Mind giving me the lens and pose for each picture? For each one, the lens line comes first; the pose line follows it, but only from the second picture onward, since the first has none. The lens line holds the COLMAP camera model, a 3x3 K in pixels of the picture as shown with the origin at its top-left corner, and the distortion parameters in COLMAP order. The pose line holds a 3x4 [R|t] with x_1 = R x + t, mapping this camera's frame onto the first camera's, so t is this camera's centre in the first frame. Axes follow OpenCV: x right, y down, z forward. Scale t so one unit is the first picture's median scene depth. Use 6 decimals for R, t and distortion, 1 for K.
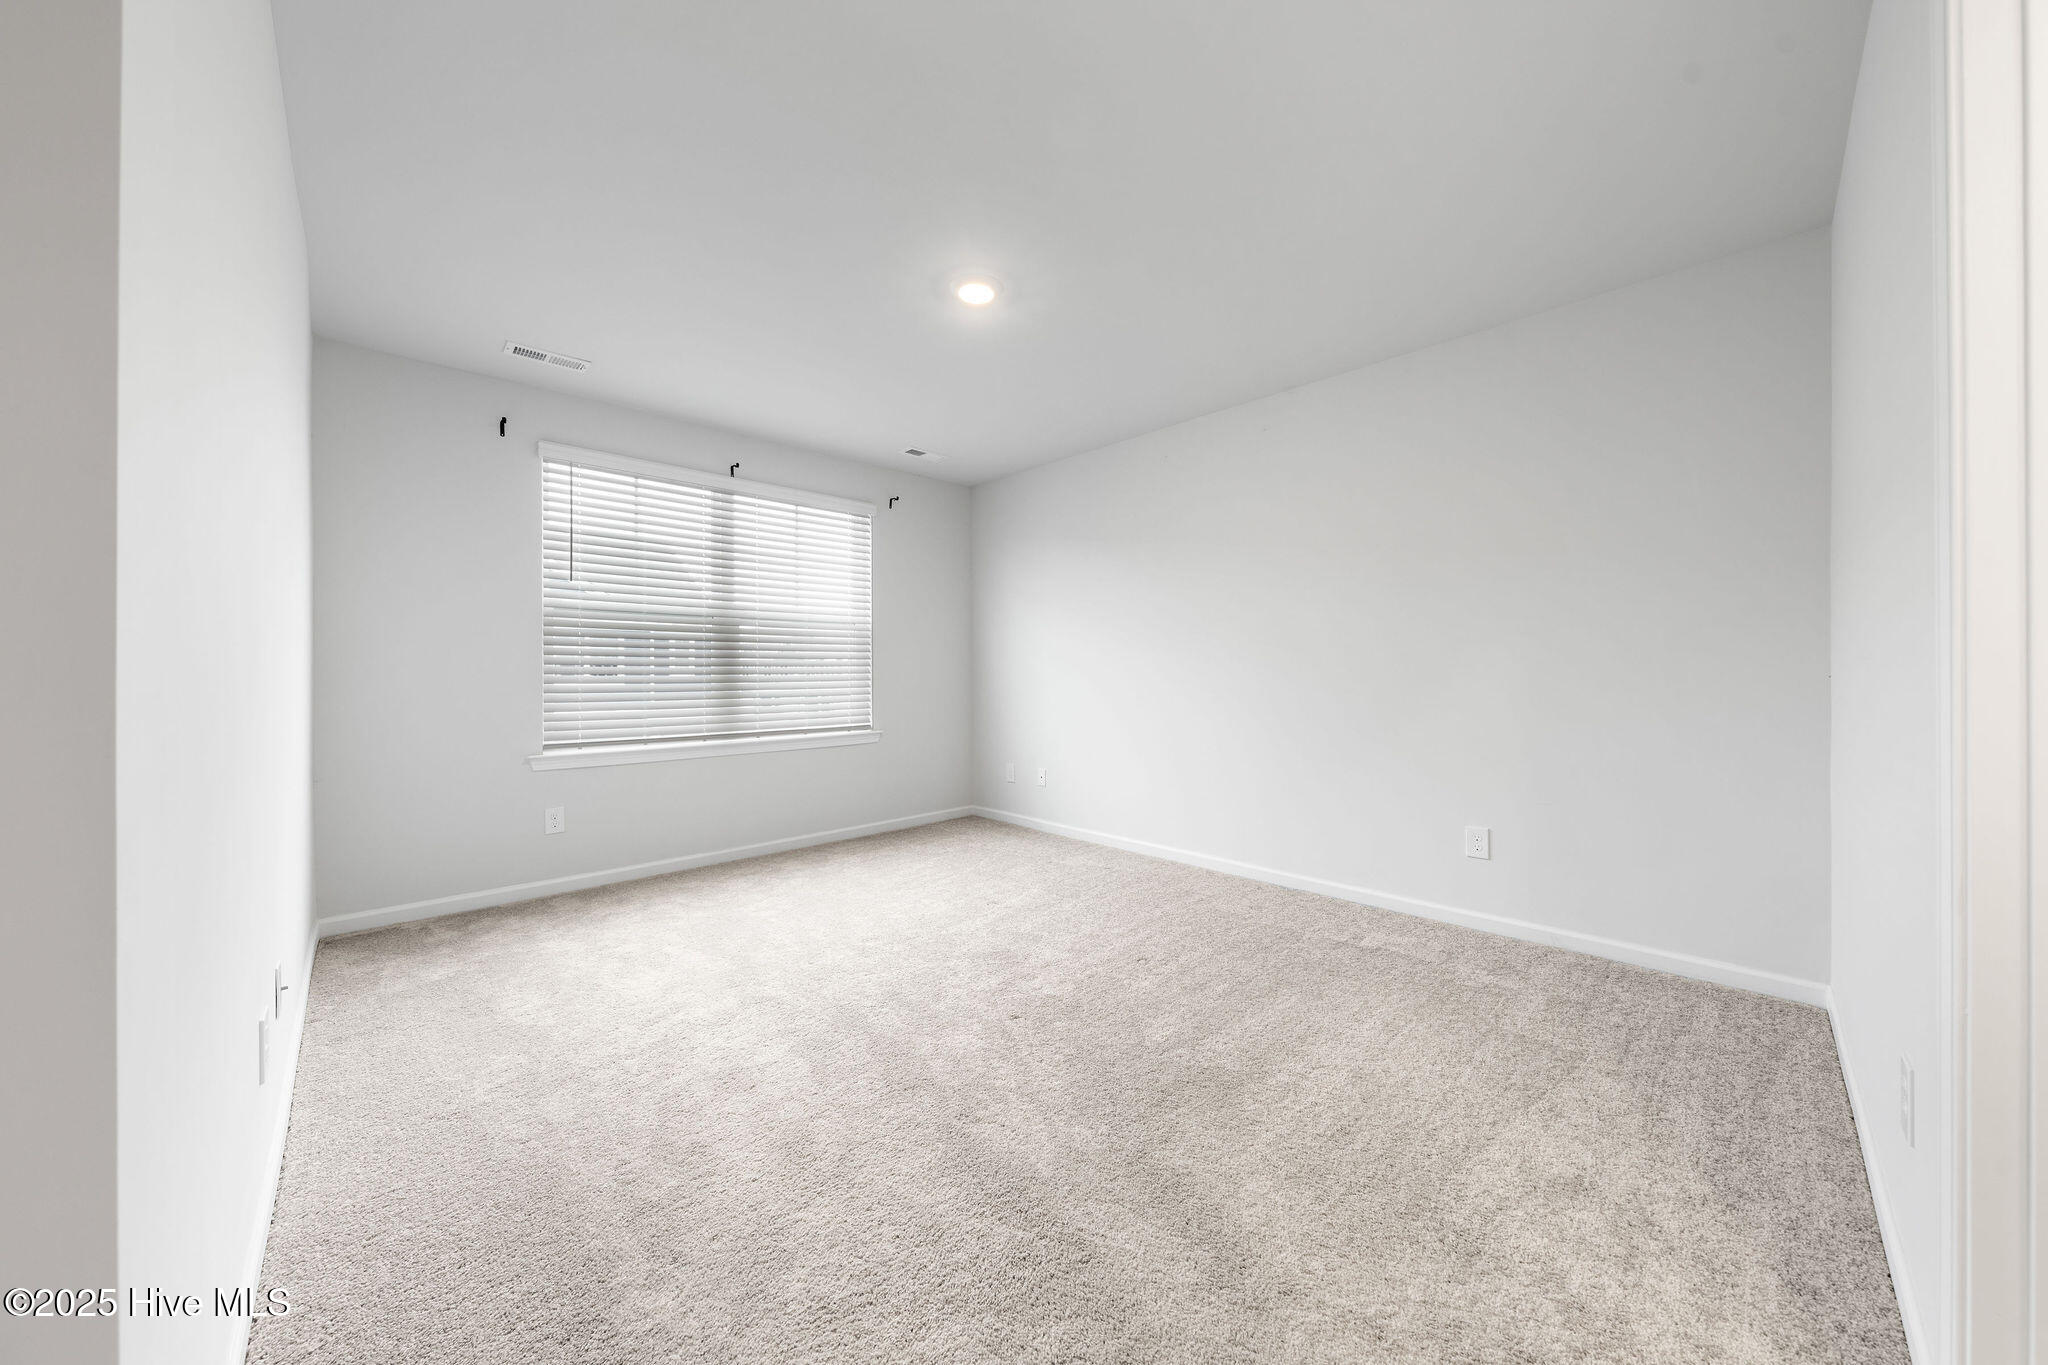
lens RADIAL K [[697.2, 0, 1021.4], [0, 697.2, 676.4], [0, 0, 1]] dist [0.000124, 0.000497]
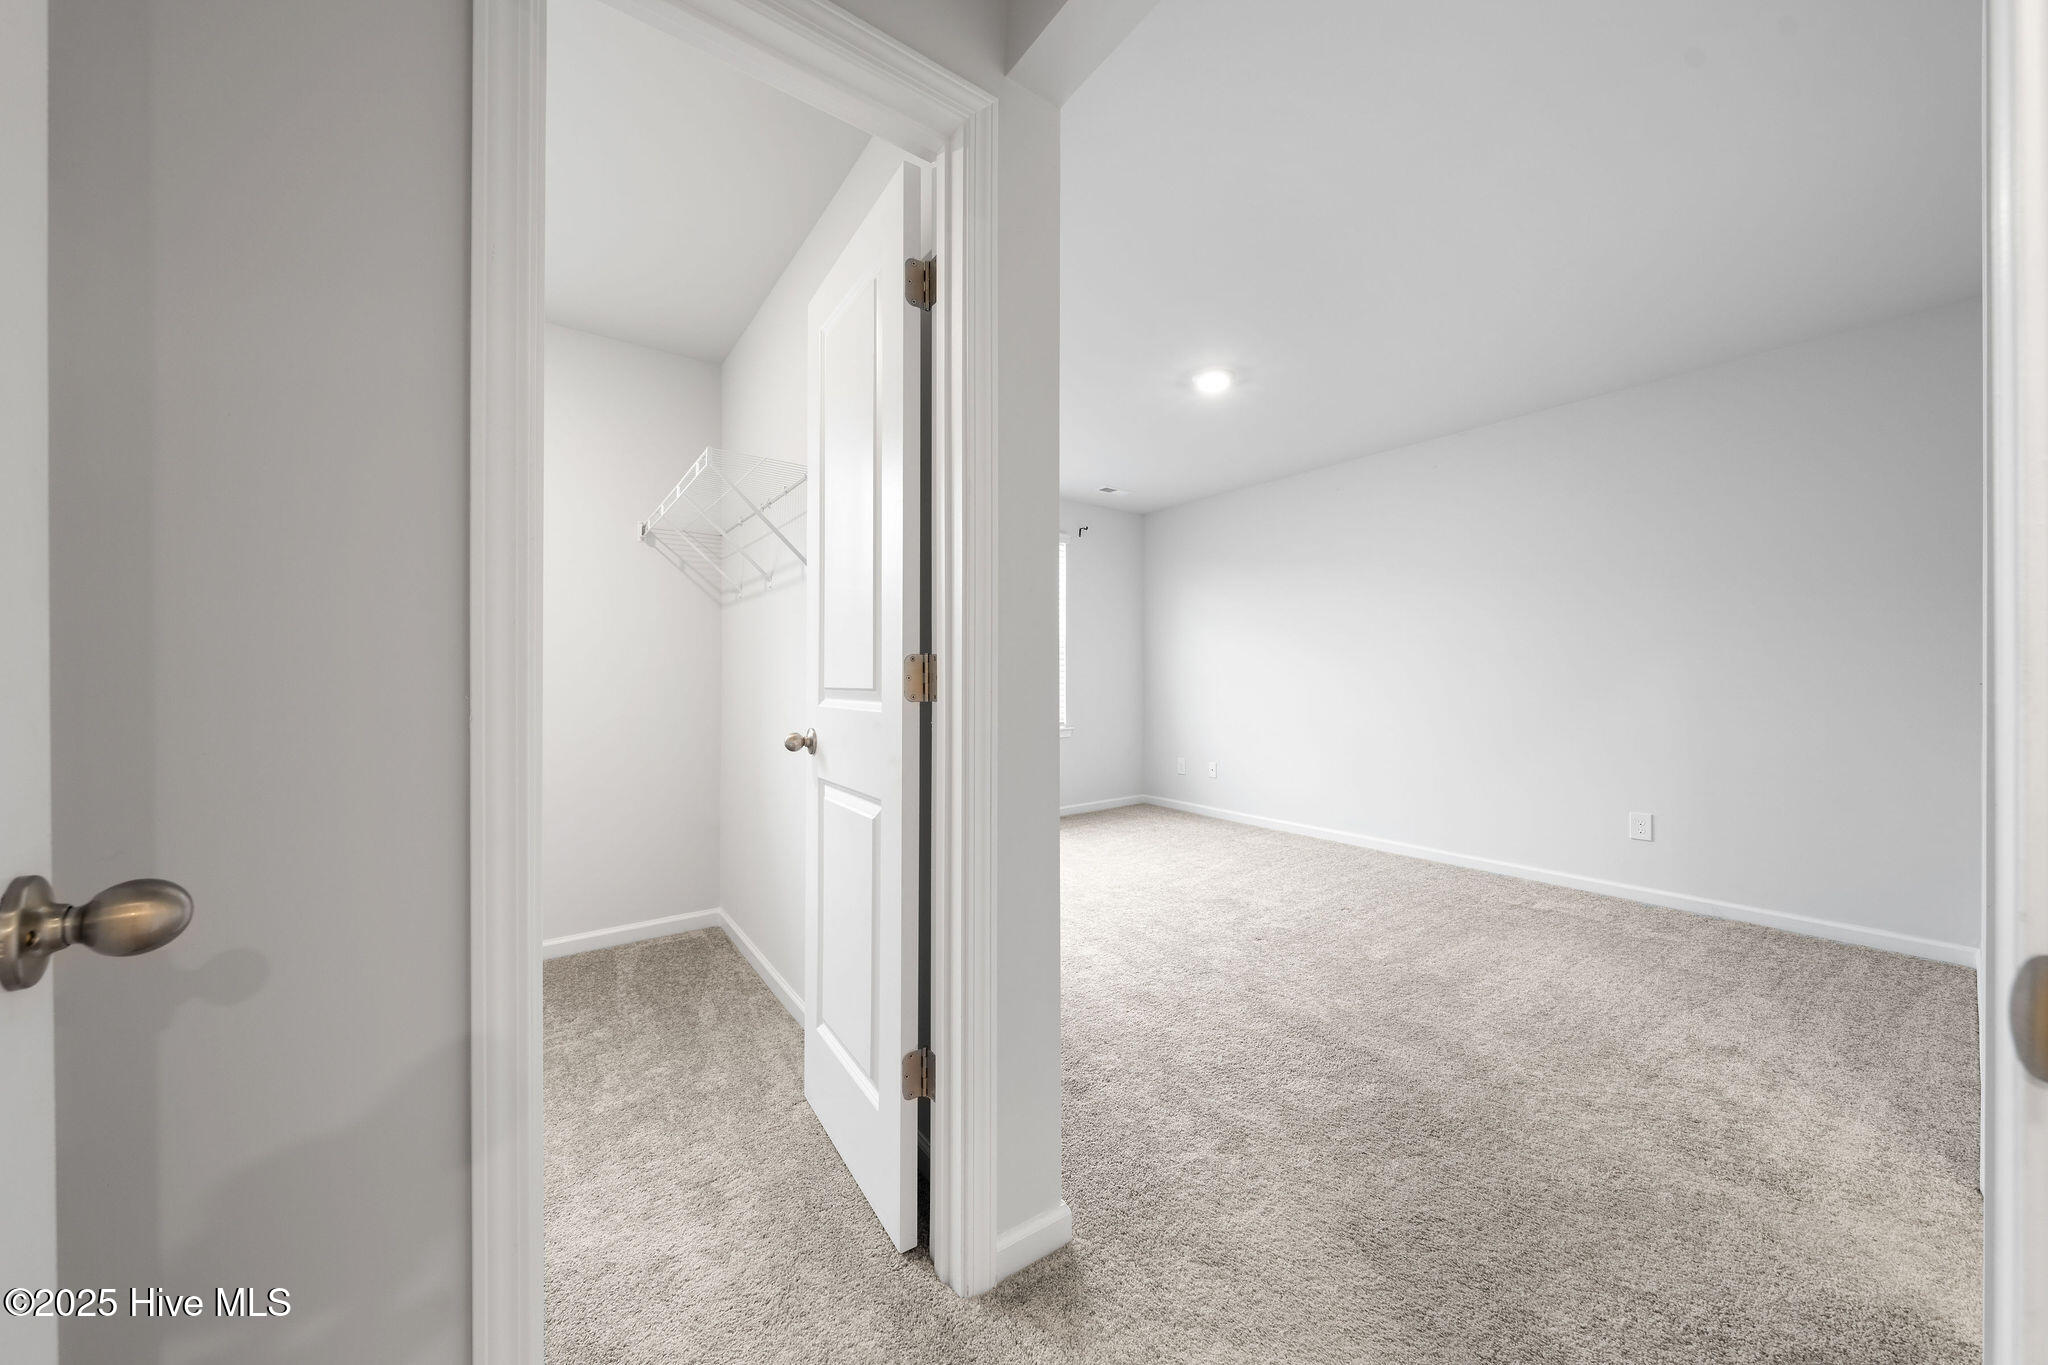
lens RADIAL K [[697.2, 0, 1027.5], [0, 697.2, 682.7], [0, 0, 1]] dist [0.000124, 0.000497]
pose [[0.992089, 0.003394, -0.125493, -0.287500], [-0.003191, 0.999993, 0.001821, 0.001532], [0.125498, -0.001406, 0.992093, -0.374912]]
